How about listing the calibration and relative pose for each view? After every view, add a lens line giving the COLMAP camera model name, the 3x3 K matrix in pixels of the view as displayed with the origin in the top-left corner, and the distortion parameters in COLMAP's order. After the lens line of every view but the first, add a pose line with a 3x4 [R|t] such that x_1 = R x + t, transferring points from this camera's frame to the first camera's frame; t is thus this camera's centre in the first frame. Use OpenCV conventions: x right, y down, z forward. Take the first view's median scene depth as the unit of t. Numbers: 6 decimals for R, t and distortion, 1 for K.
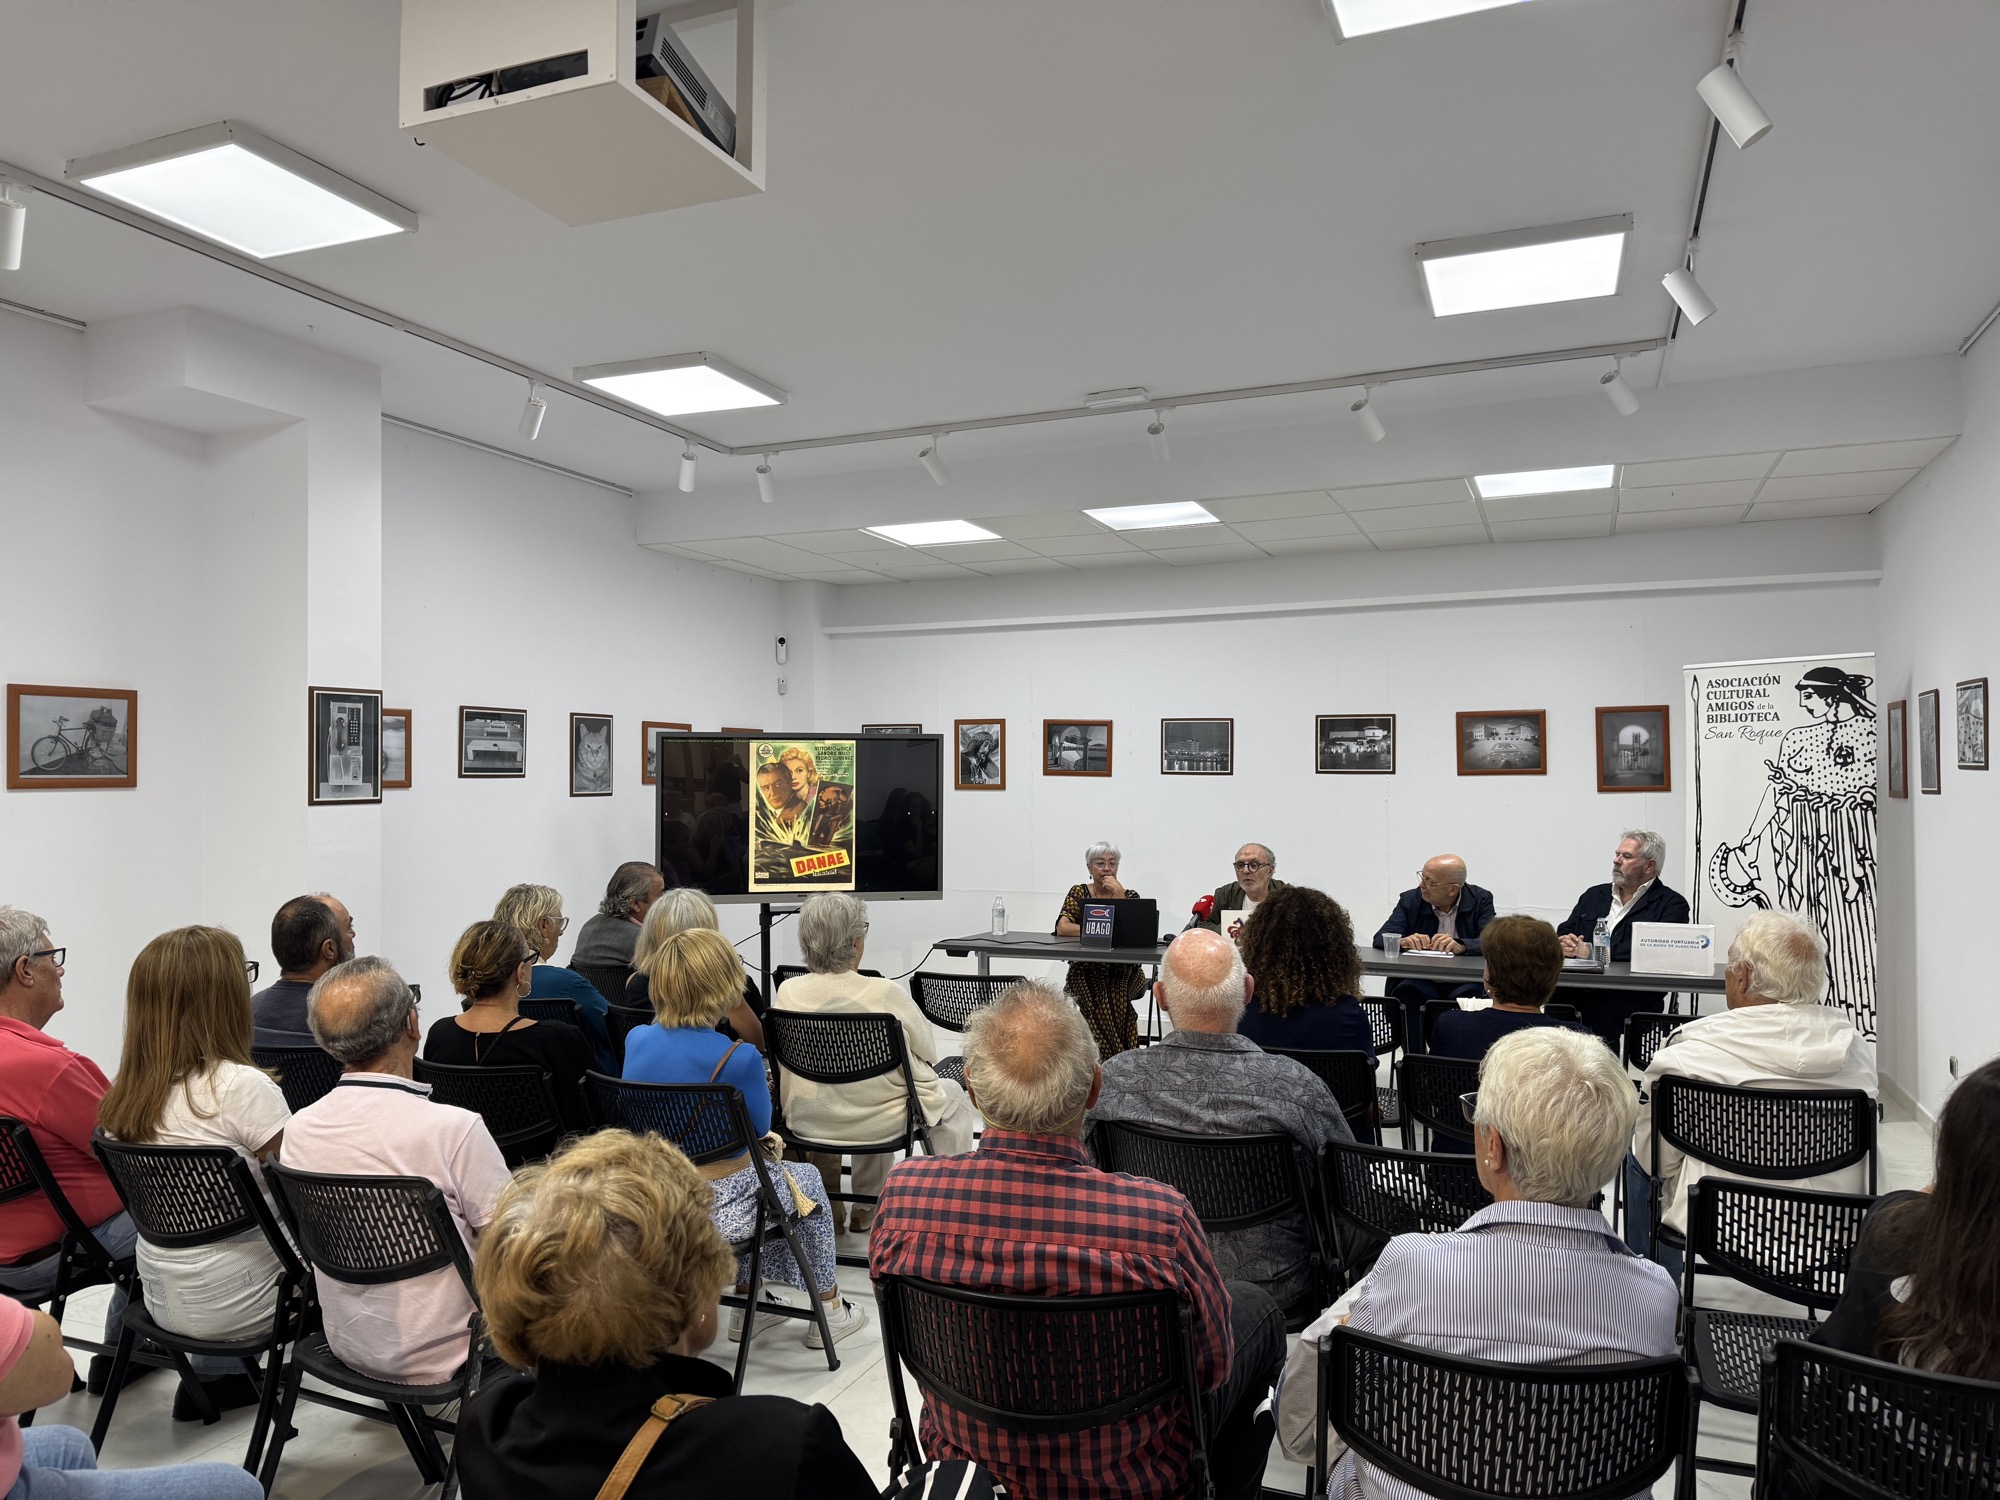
lens RADIAL K [[1394.5, 0, 984.8], [0, 1394.5, 751.8], [0, 0, 1]] dist [0.095594, -0.138191]
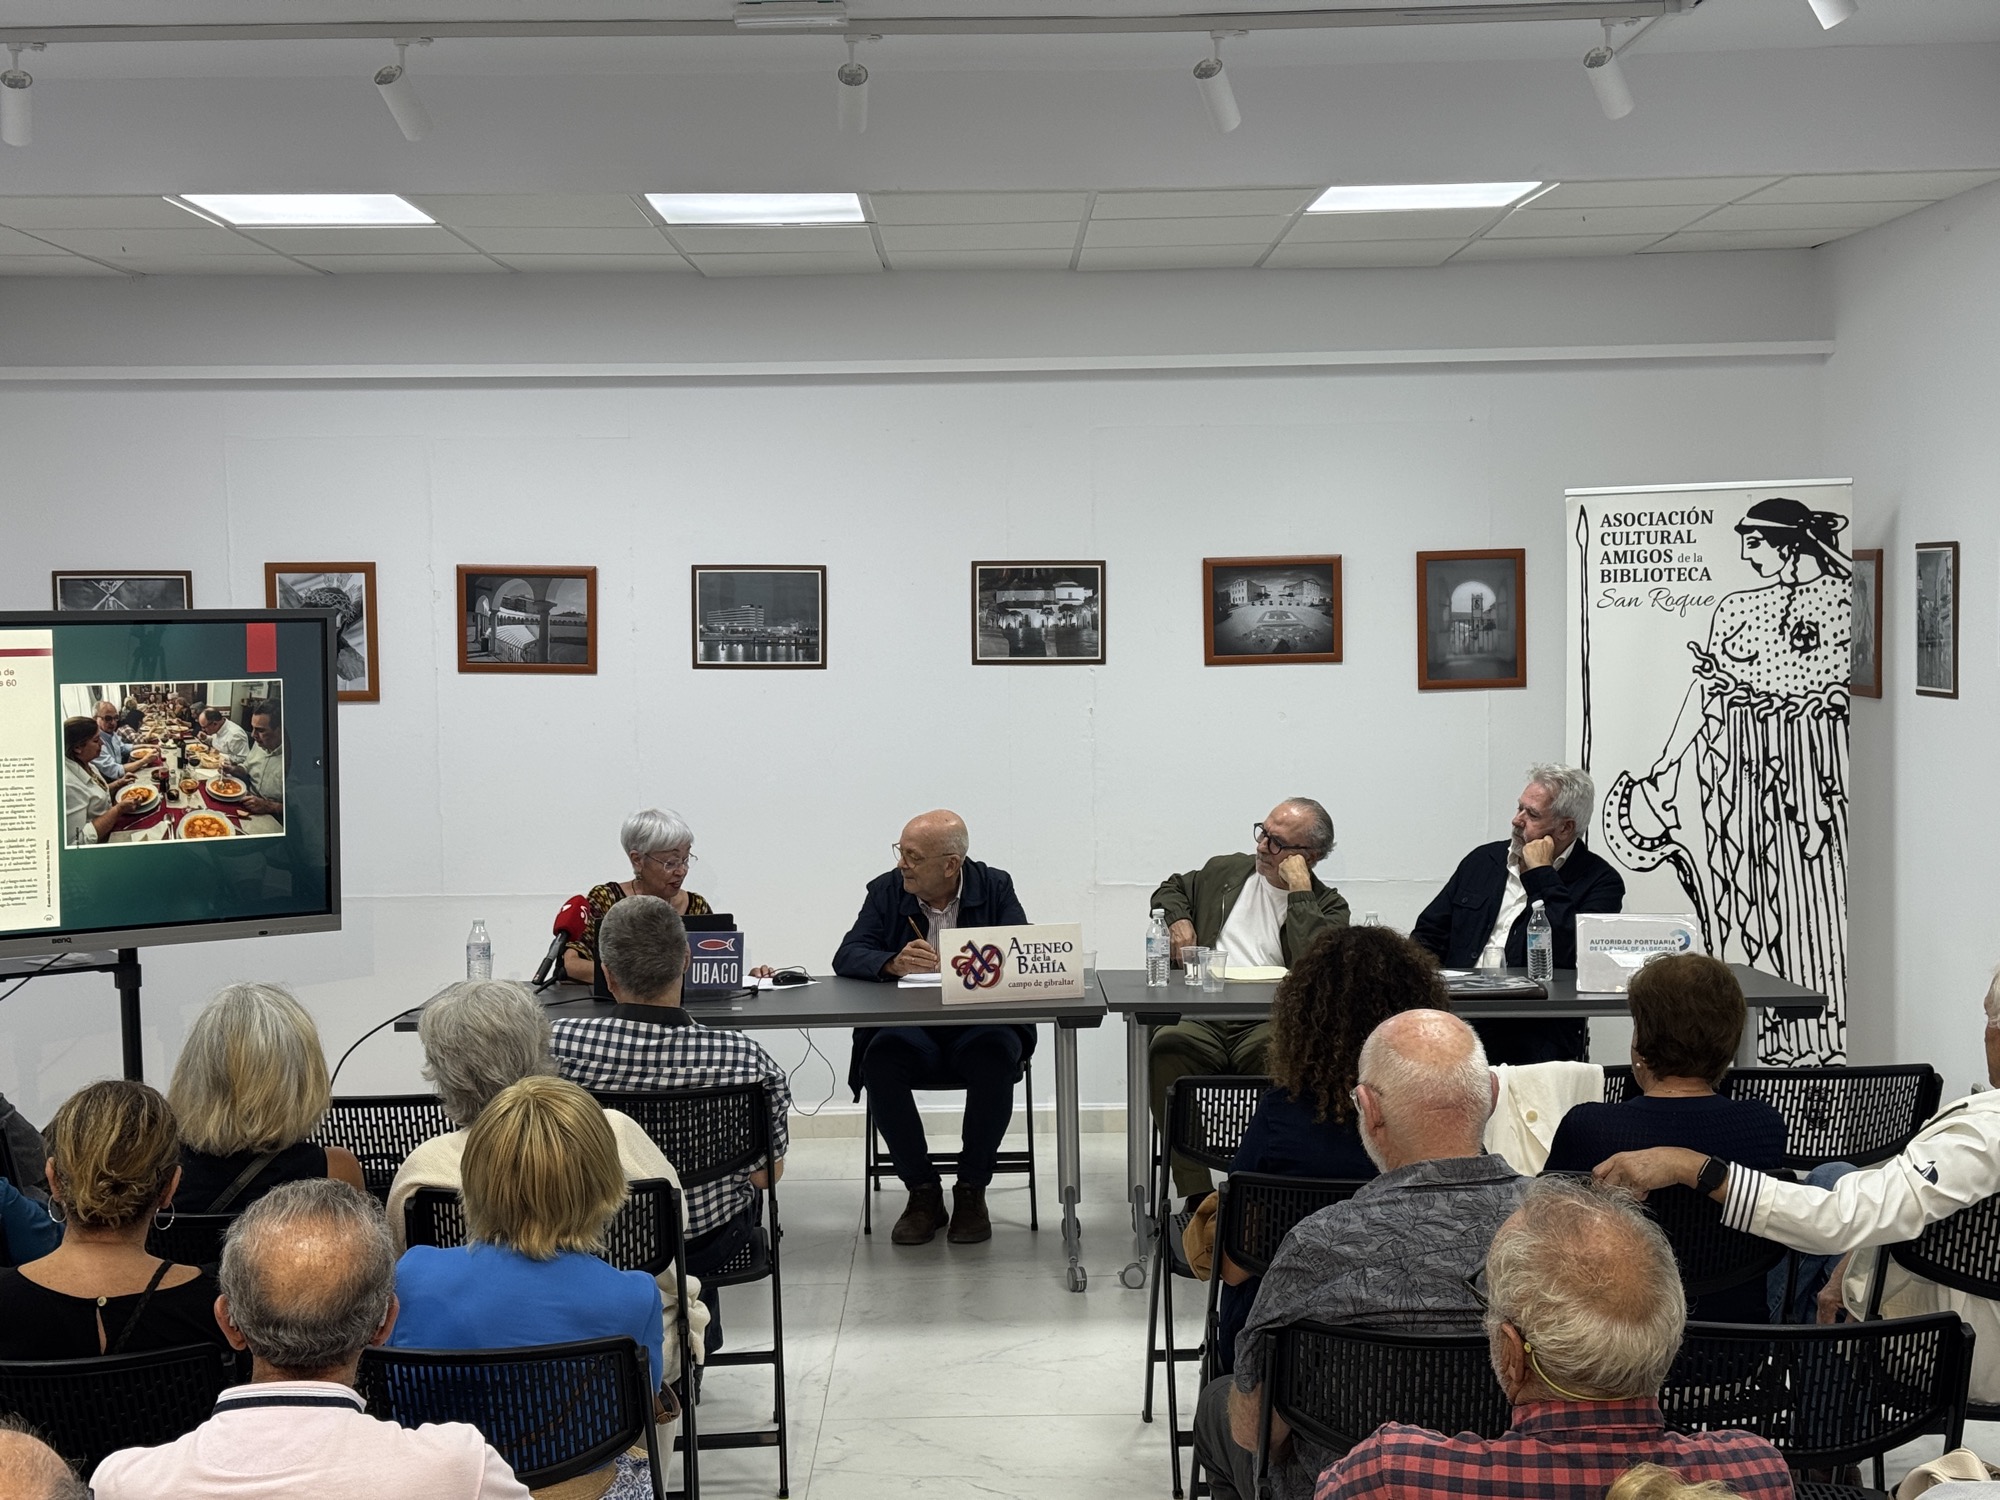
lens RADIAL K [[2756.0, 0, 977.7], [0, 2756.0, 747.4], [0, 0, 1]] dist [0.160367, -0.111780]
pose [[0.921171, -0.033763, 0.387690, -0.238033], [0.003462, 0.996901, 0.078591, -0.047074], [-0.389142, -0.071053, 0.918433, -0.037102]]
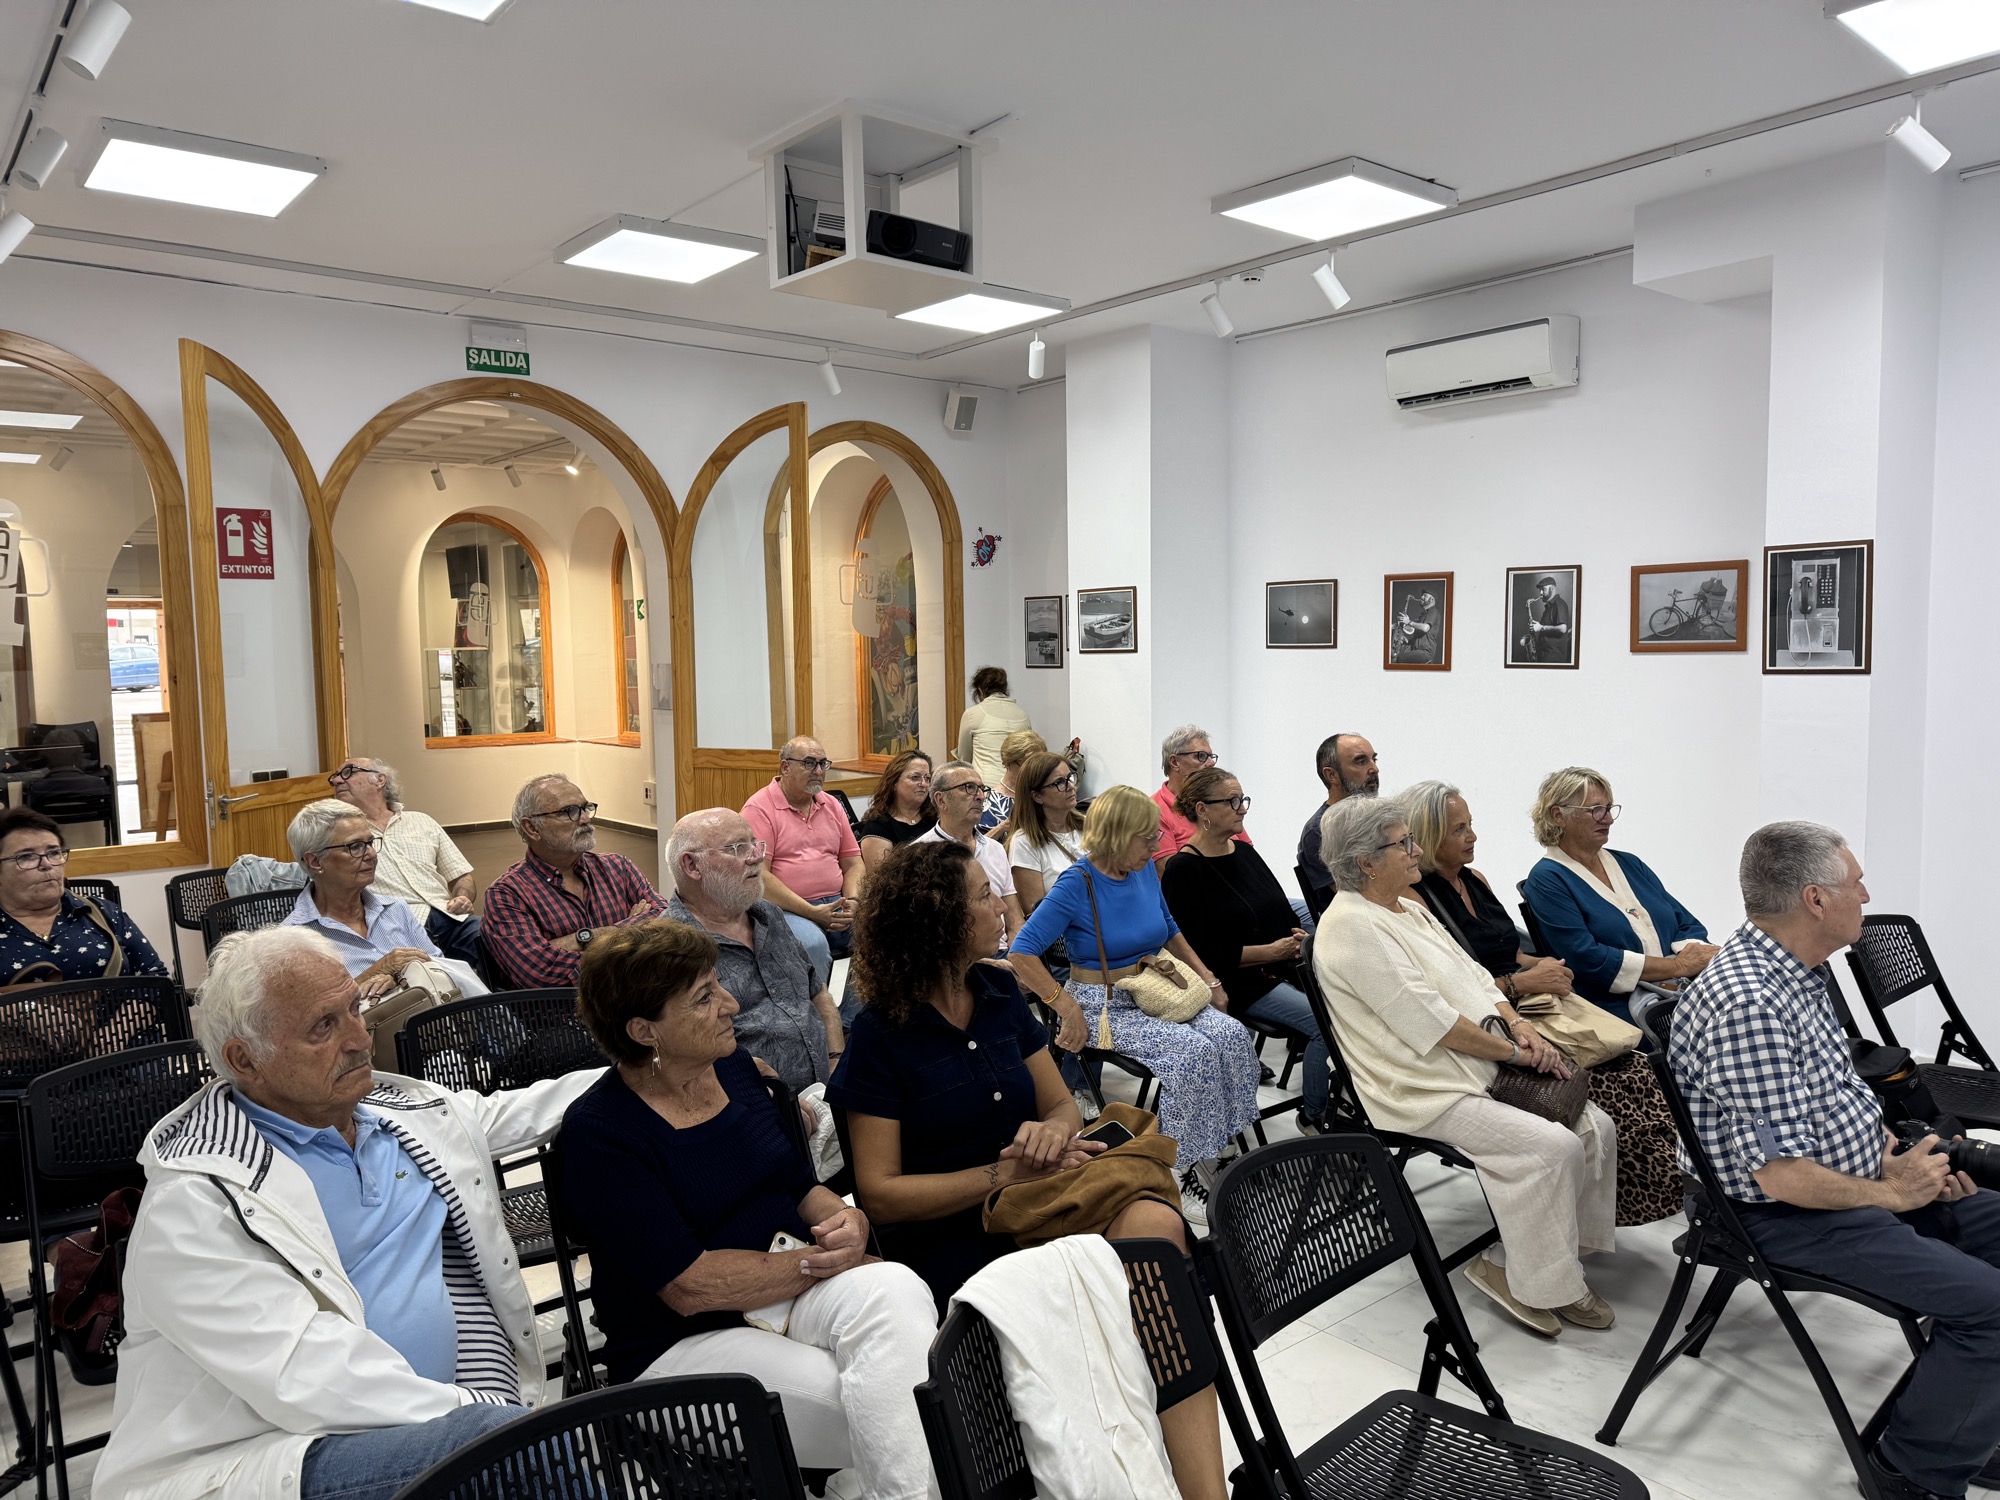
lens RADIAL K [[1402.1, 0, 1025.6], [0, 1402.1, 746.9], [0, 0, 1]] dist [0.111937, -0.122298]
pose [[-0.447507, 0.079644, -0.890727, 0.468201], [0.033449, 0.996820, 0.072325, 0.000561], [0.893655, 0.002572, -0.448748, 0.774502]]
